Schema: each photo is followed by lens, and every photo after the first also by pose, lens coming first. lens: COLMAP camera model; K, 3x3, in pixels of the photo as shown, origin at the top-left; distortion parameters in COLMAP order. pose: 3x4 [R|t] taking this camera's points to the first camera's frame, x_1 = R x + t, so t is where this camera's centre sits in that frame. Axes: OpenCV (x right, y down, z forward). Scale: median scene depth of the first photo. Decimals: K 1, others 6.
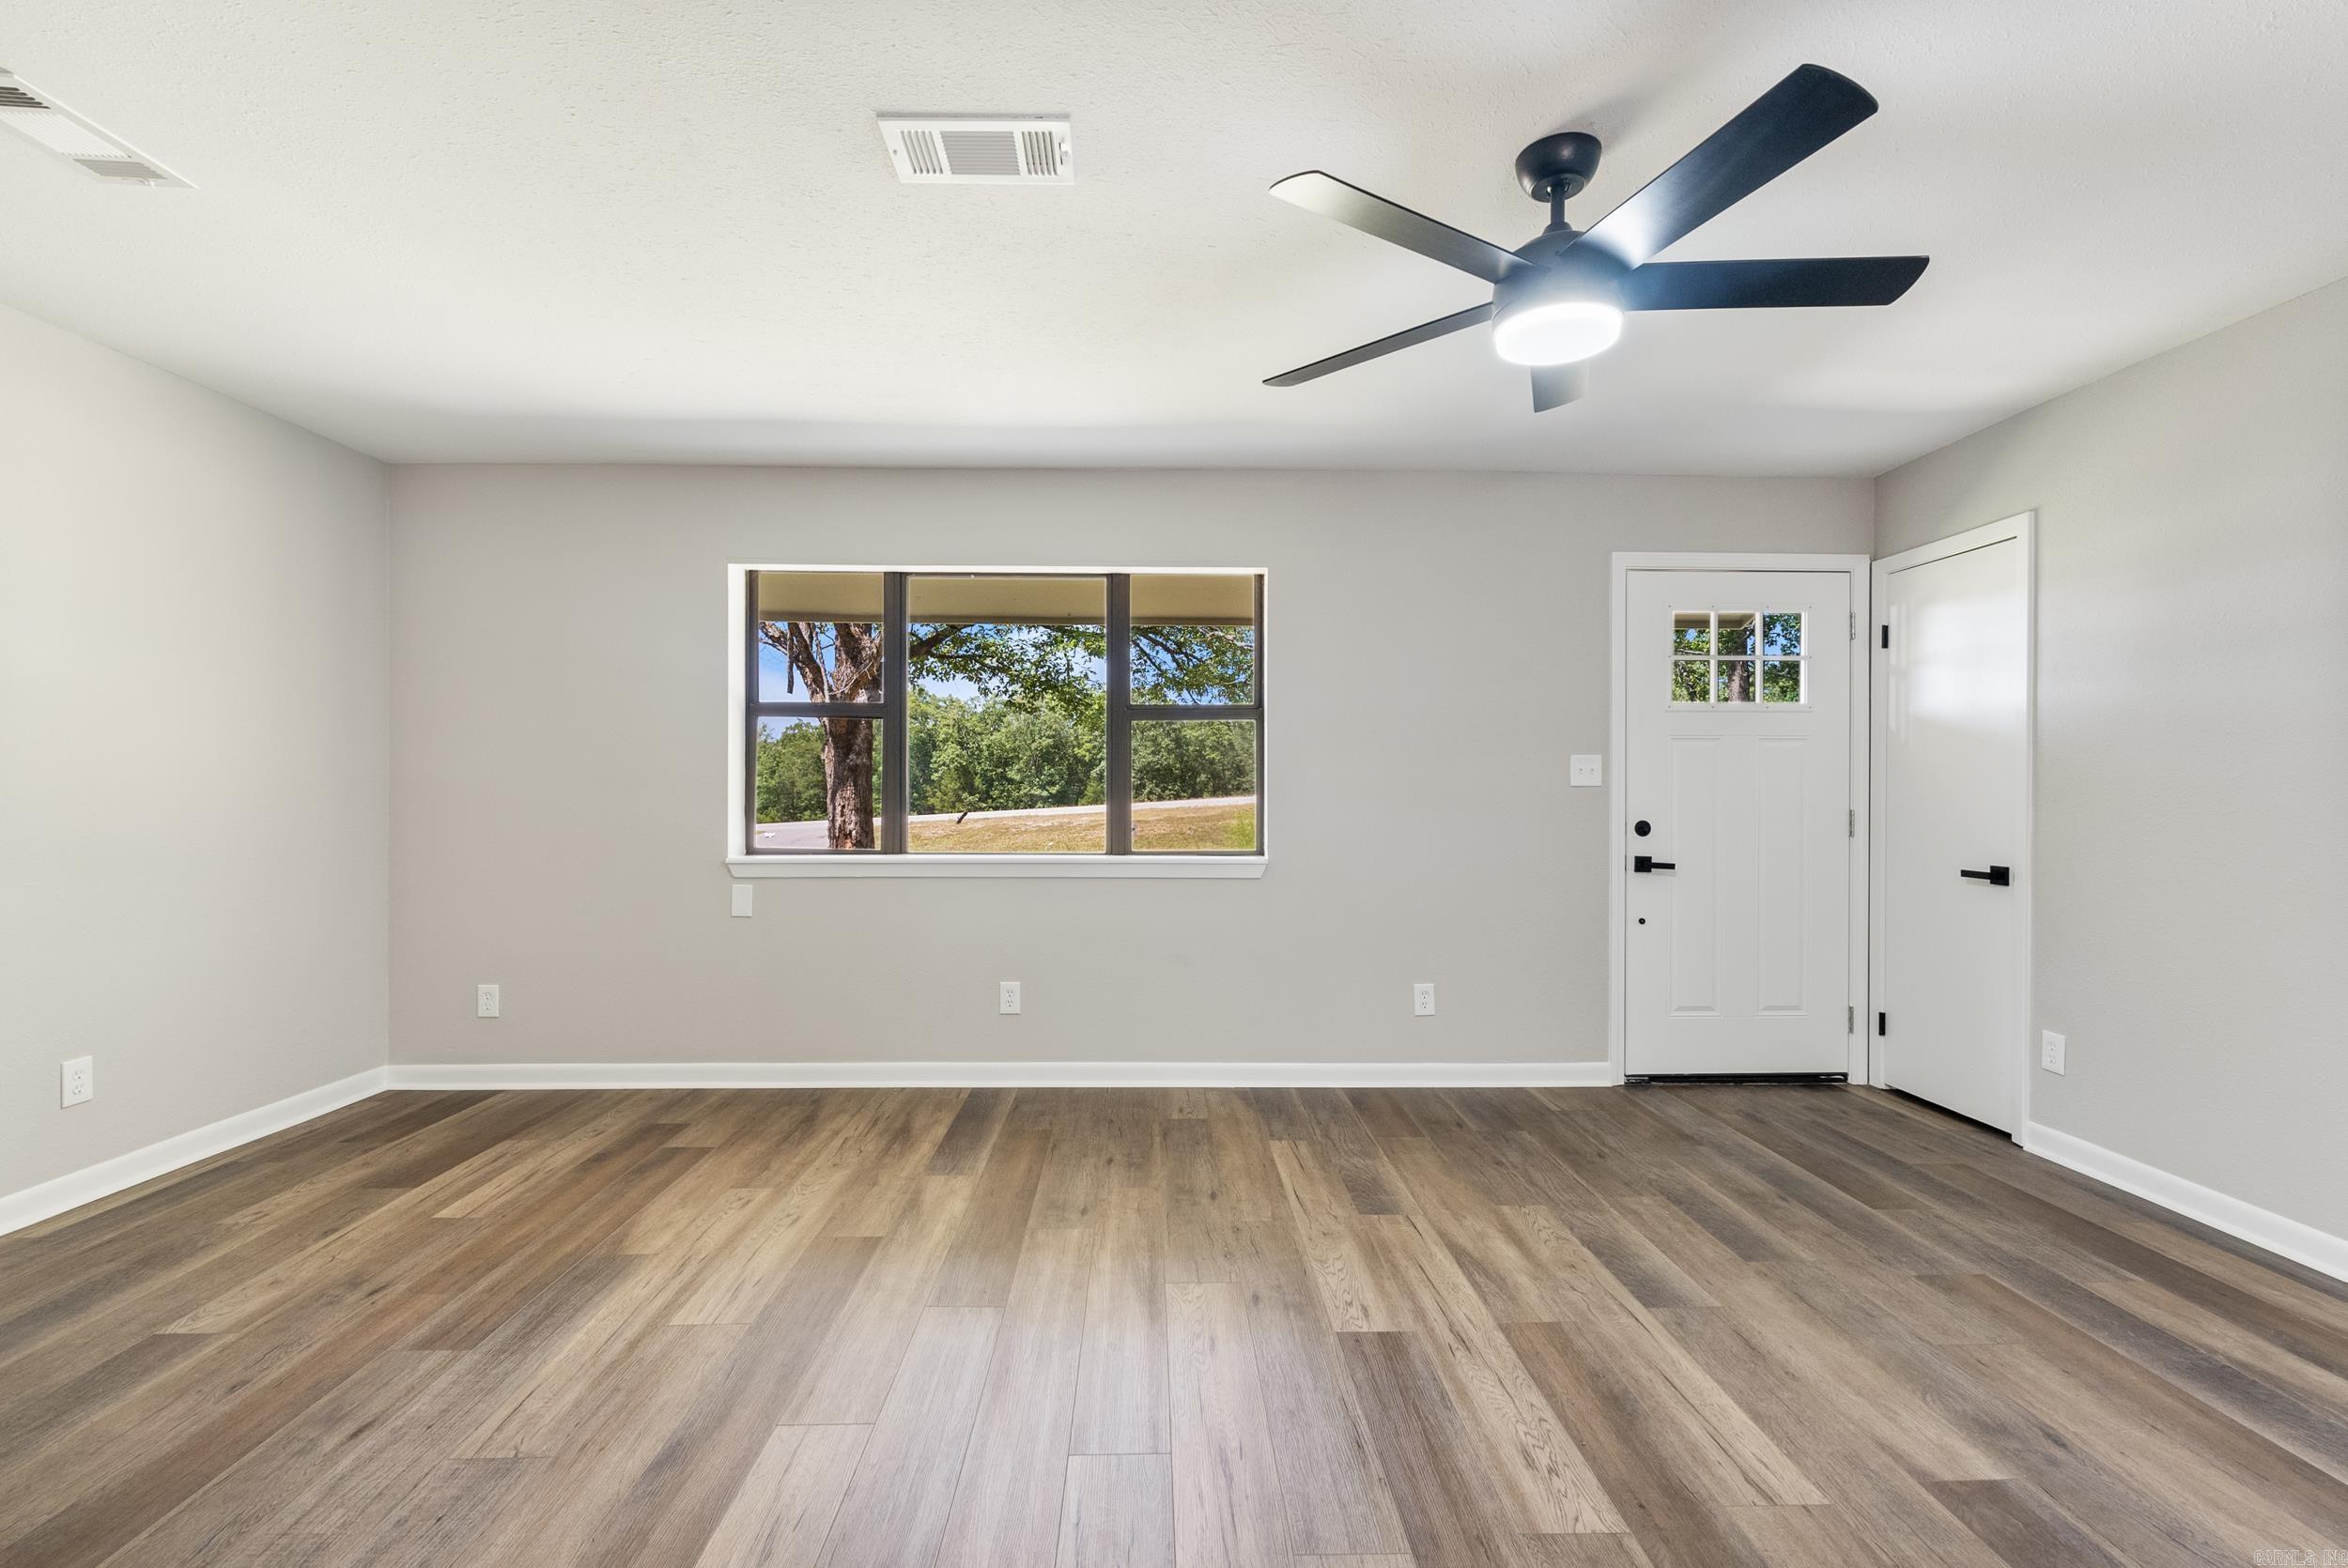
lens RADIAL K [[1034.4, 0, 1176.5], [0, 1034.4, 784.0], [0, 0, 1]] dist [-0.005374, 0.000604]
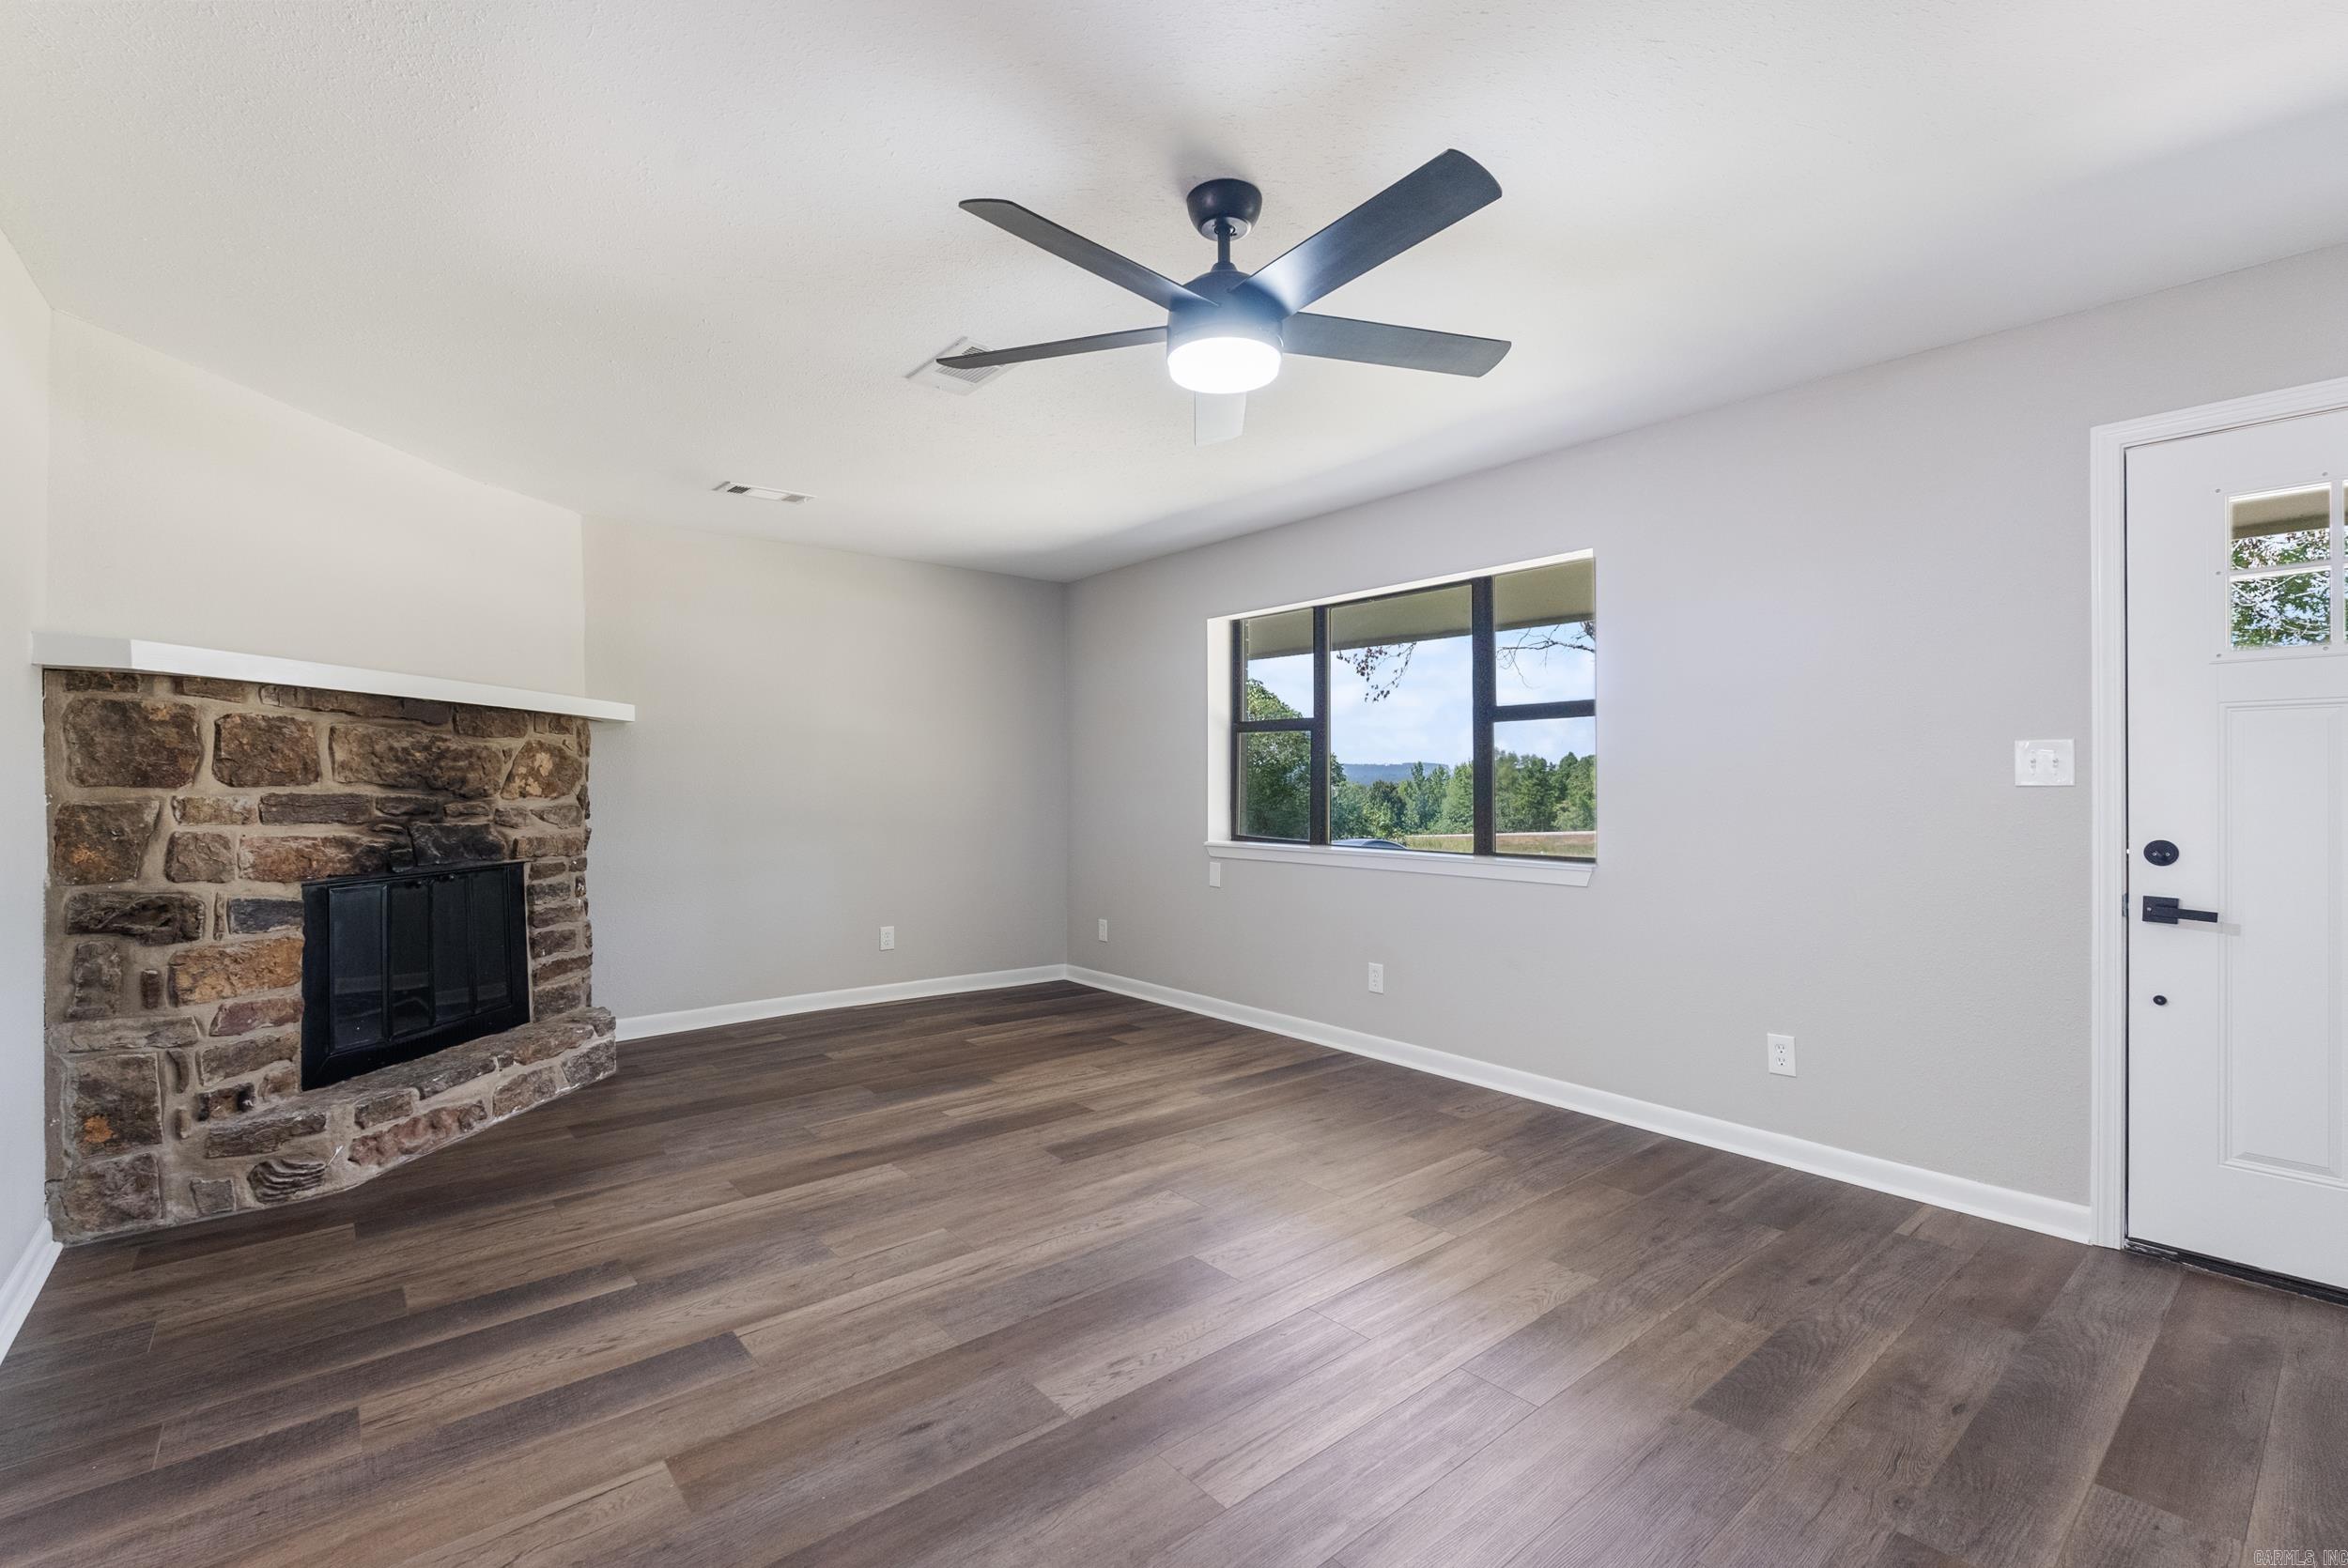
lens RADIAL K [[1040.3, 0, 1178.3], [0, 1040.3, 781.5], [0, 0, 1]] dist [-0.006497, 0.000269]
pose [[0.621578, -0.005028, -0.783336, 0.599301], [0.003477, 0.999987, -0.003660, -0.000235], [0.783345, -0.000448, 0.621587, 0.146415]]
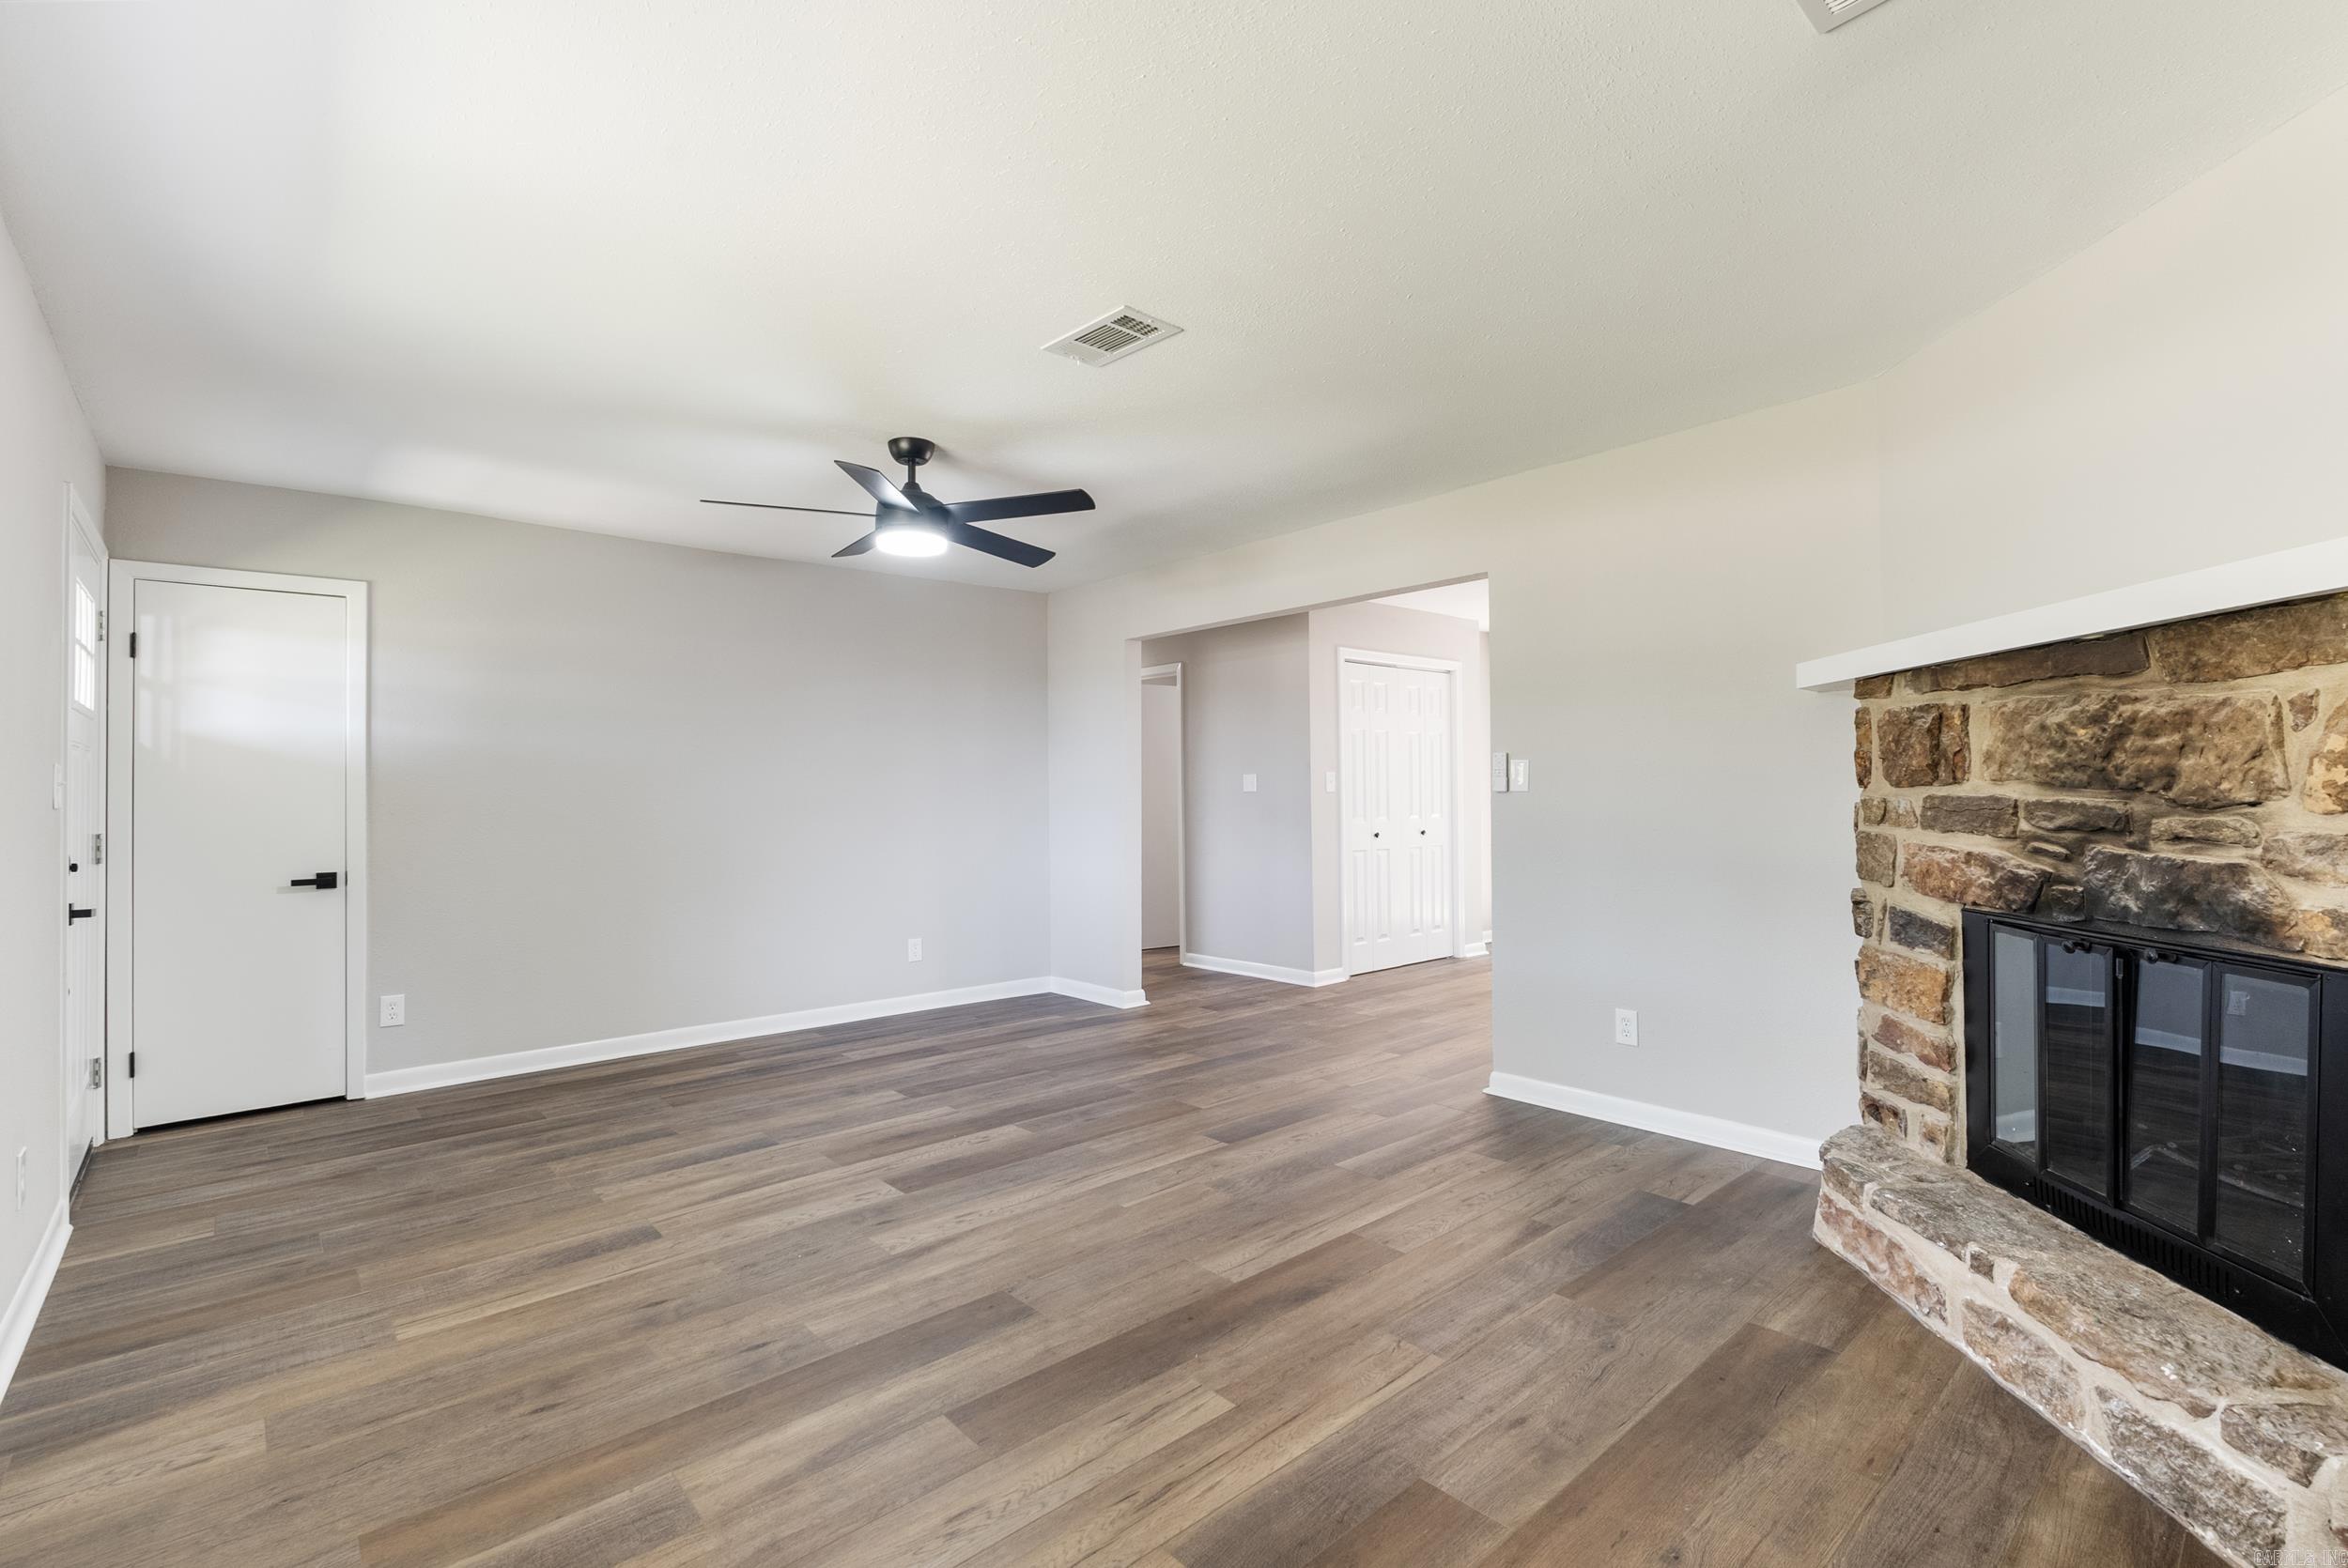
lens RADIAL K [[1049.4, 0, 1176.3], [0, 1049.4, 770.7], [0, 0, 1]] dist [-0.003050, 0.000332]
pose [[-0.645903, 0.022828, 0.763078, -0.656119], [0.008388, 0.999705, -0.022807, -0.000610], [-0.763374, -0.008331, -0.645903, 0.920365]]
